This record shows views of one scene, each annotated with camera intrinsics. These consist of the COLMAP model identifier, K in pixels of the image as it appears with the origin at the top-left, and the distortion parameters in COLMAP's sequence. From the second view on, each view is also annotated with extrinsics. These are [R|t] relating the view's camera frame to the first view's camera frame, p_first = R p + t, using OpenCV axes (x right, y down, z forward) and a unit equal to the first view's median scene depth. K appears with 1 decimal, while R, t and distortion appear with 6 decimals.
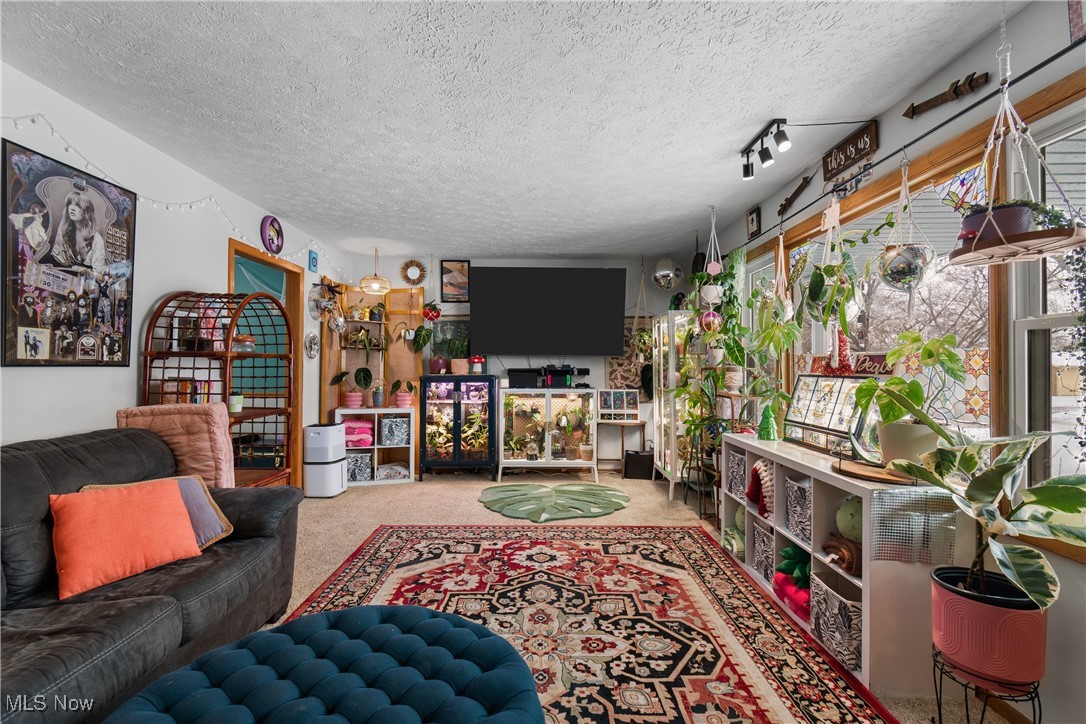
lens RADIAL K [[477.9, 0, 543.7], [0, 477.9, 360.1], [0, 0, 1]] dist [-0.001517, -0.001218]
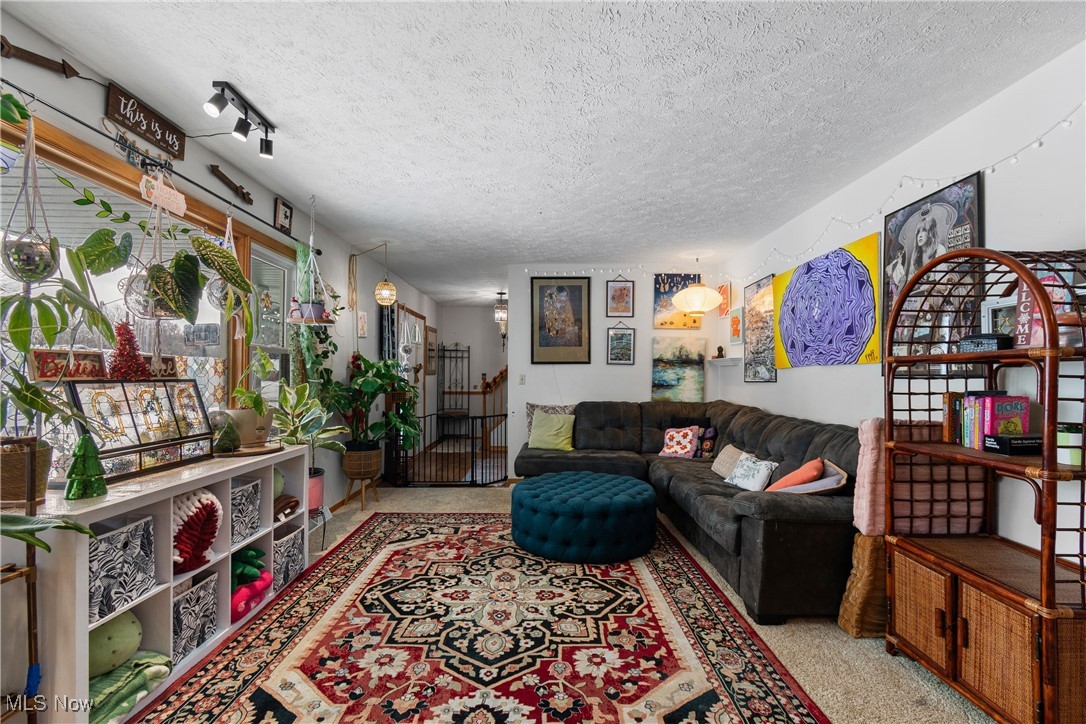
lens RADIAL K [[477.9, 0, 543.7], [0, 477.9, 360.1], [0, 0, 1]] dist [-0.001517, -0.001218]
pose [[-0.999964, -0.008432, 0.000706, -0.091945], [-0.008456, 0.998917, -0.045742, 0.031120], [-0.000319, -0.045747, -0.998953, 1.912658]]
